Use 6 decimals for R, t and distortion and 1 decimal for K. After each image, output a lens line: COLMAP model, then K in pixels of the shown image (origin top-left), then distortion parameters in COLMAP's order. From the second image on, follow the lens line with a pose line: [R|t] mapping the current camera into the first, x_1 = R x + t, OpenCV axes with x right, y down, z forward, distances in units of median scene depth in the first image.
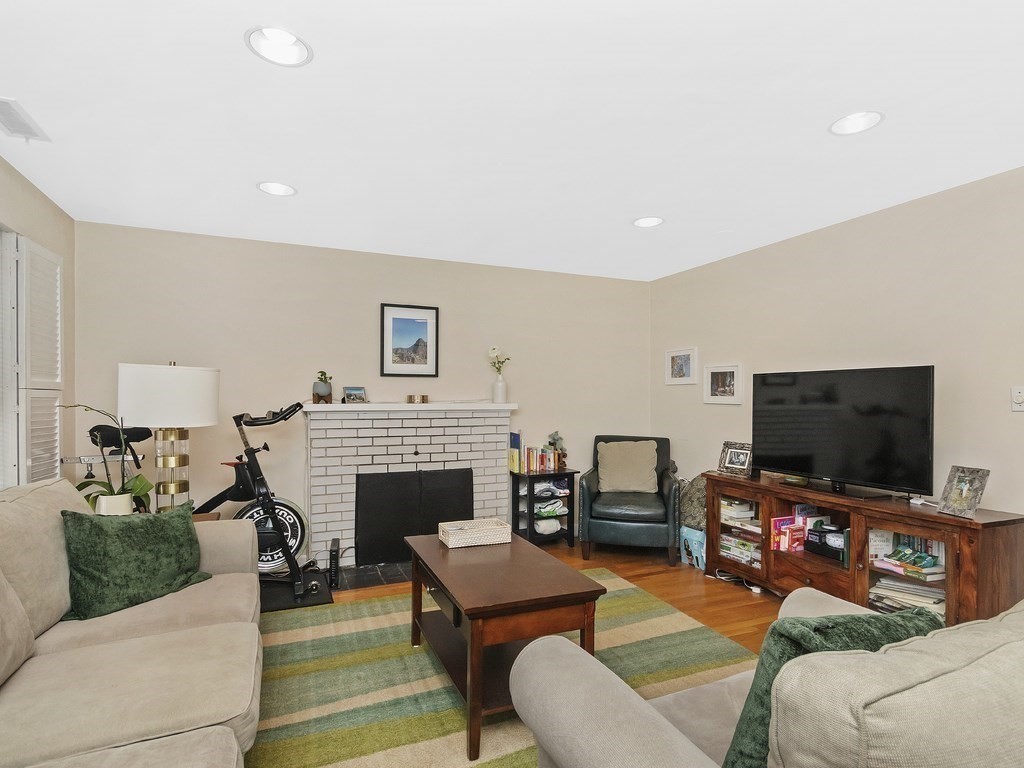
lens RADIAL K [[530.4, 0, 520.1], [0, 530.4, 409.0], [0, 0, 1]] dist [0.001056, 0.001593]
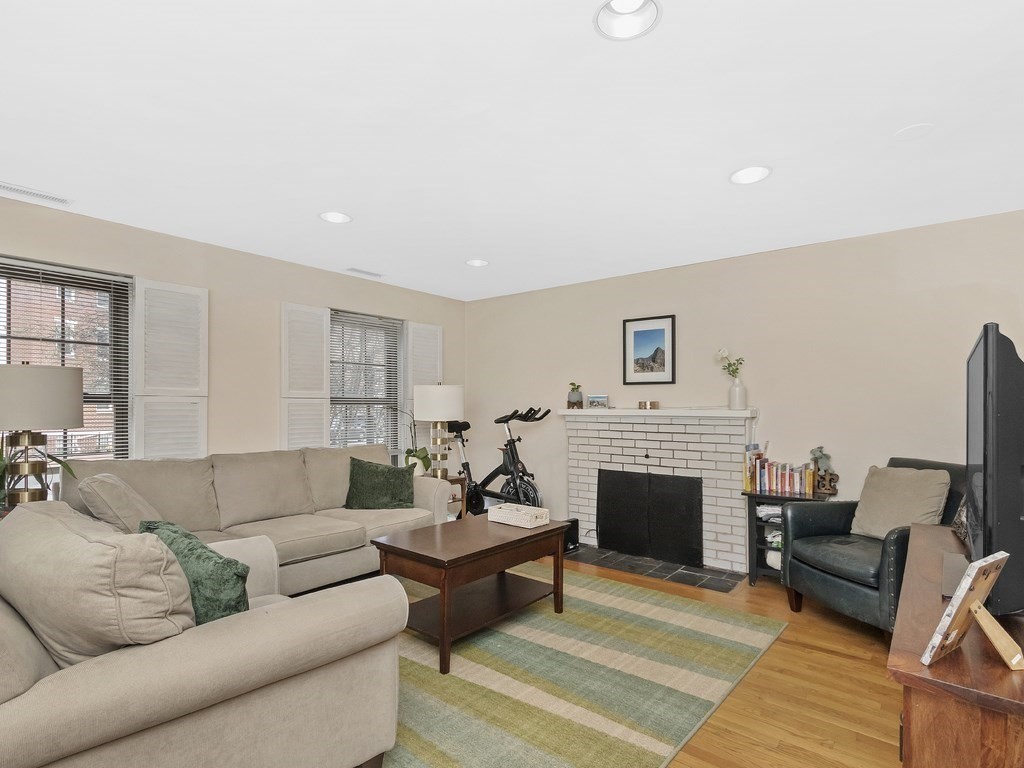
lens RADIAL K [[530.4, 0, 520.1], [0, 530.4, 409.0], [0, 0, 1]] dist [0.001056, 0.001593]
pose [[0.487235, 0.007466, -0.873239, 0.606723], [-0.017324, 0.999849, -0.001118, -0.005679], [0.873099, 0.015673, 0.487291, 0.260203]]
